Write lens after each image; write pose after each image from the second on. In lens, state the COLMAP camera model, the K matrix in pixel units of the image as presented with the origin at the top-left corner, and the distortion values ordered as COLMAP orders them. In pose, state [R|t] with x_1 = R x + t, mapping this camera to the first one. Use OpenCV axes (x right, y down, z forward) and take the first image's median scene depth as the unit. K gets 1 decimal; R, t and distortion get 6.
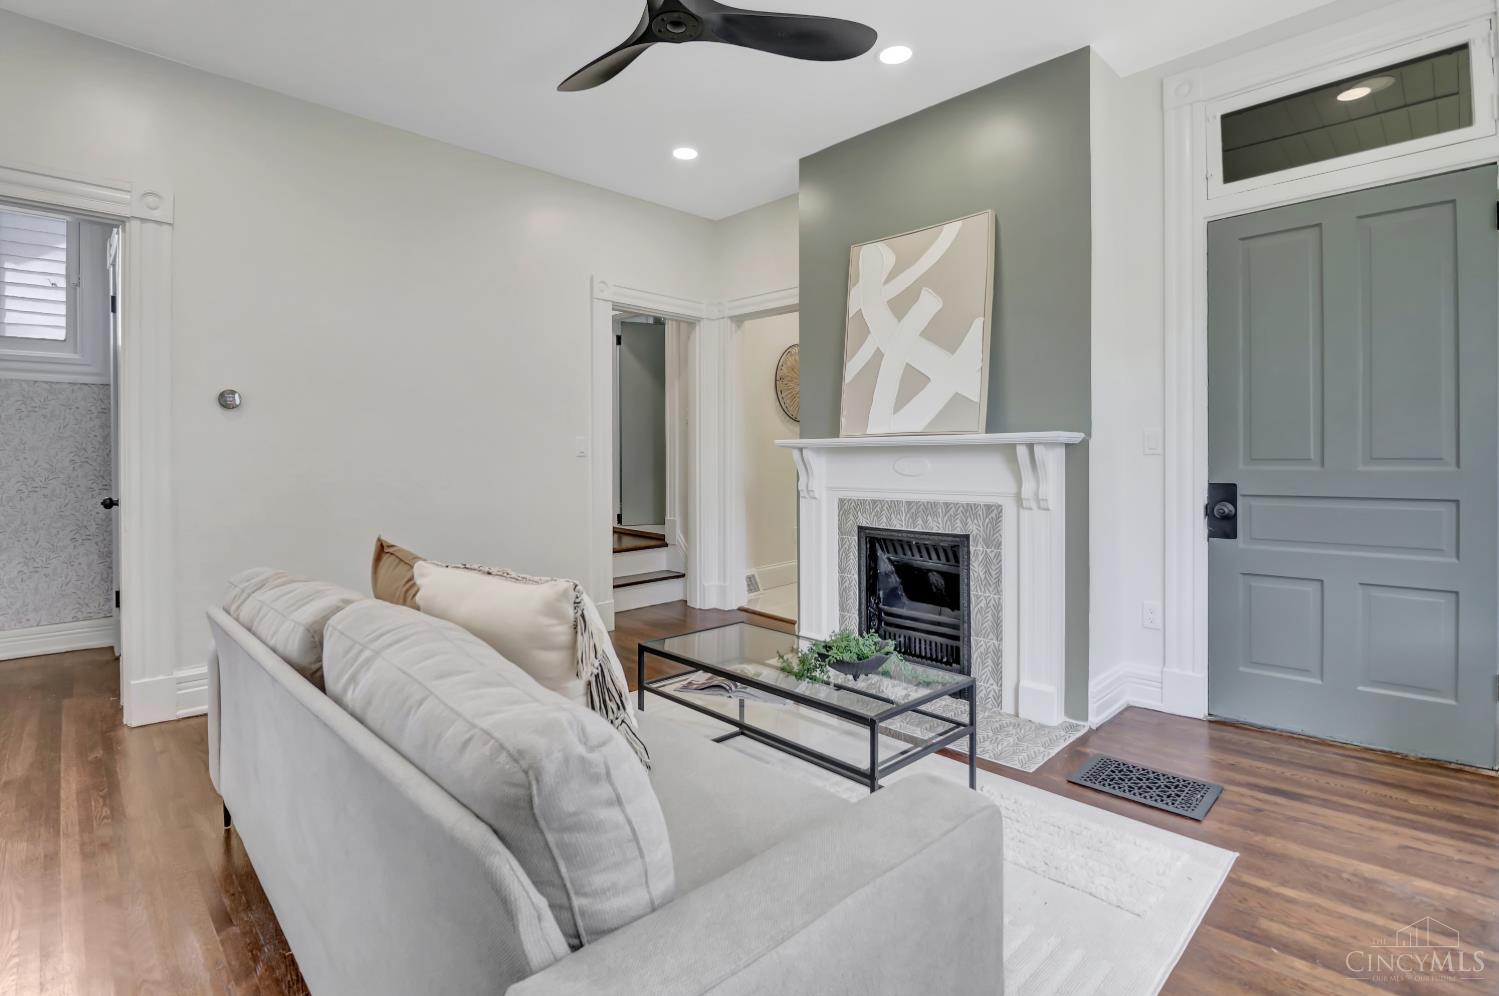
lens RADIAL K [[700.9, 0, 752.3], [0, 700.9, 466.3], [0, 0, 1]] dist [0.020026, -0.011918]
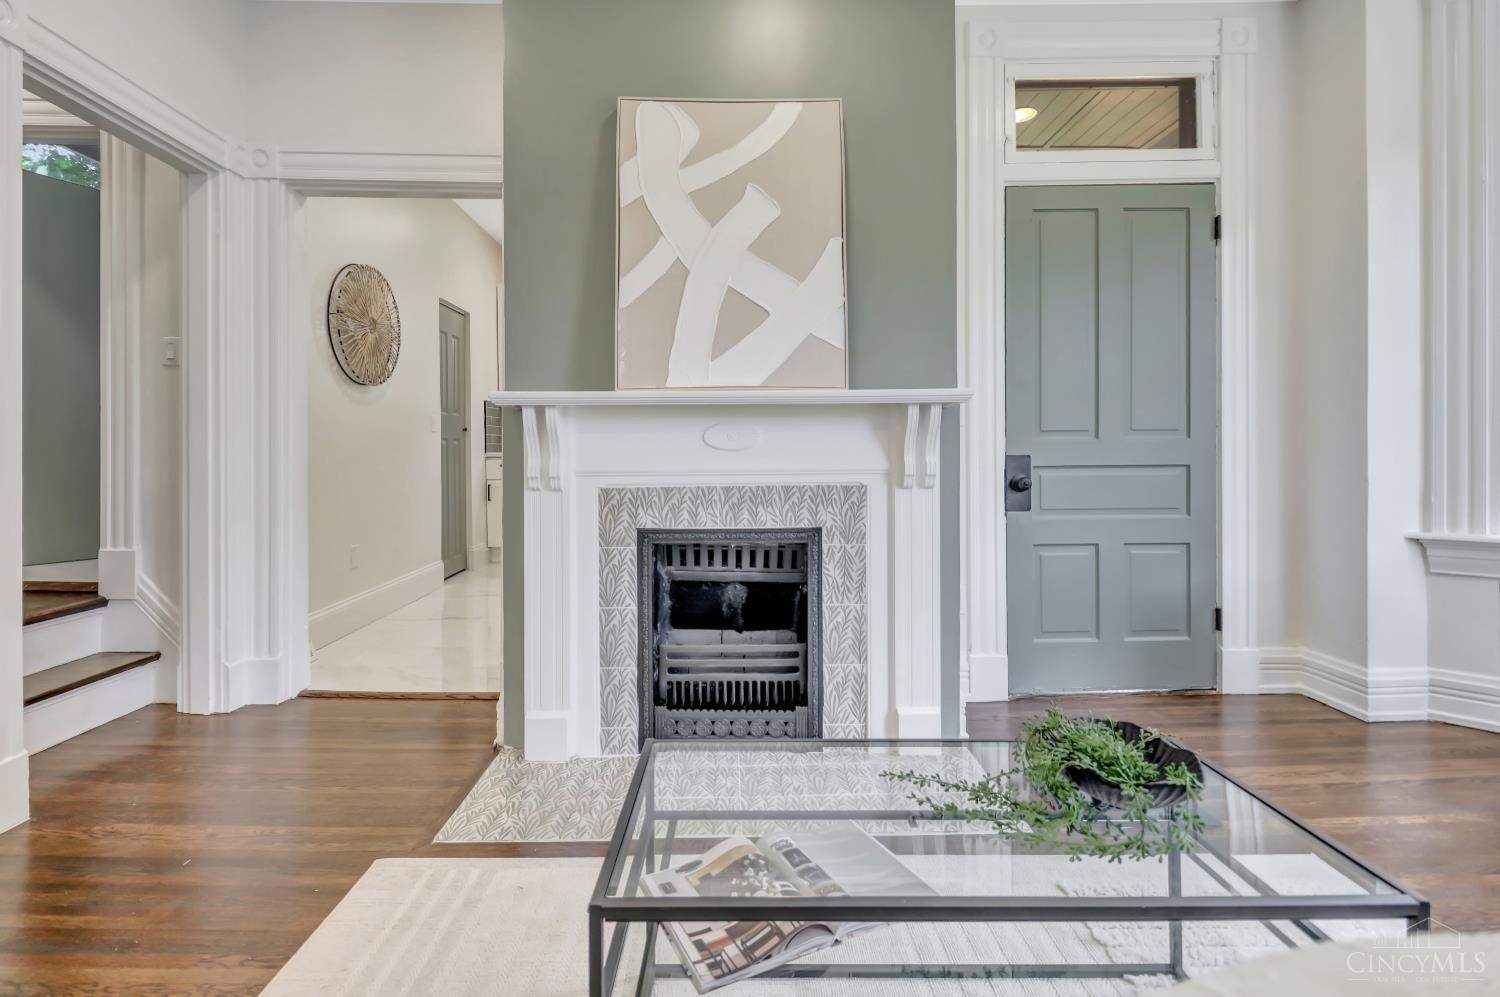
lens RADIAL K [[701.4, 0, 724.4], [0, 701.4, 456.9], [0, 0, 1]] dist [0.020026, -0.011918]
pose [[0.705021, -0.001489, 0.709185, -0.272261], [0.010934, 0.999902, -0.008770, 0.026398], [-0.709102, 0.013937, 0.704968, 0.515593]]
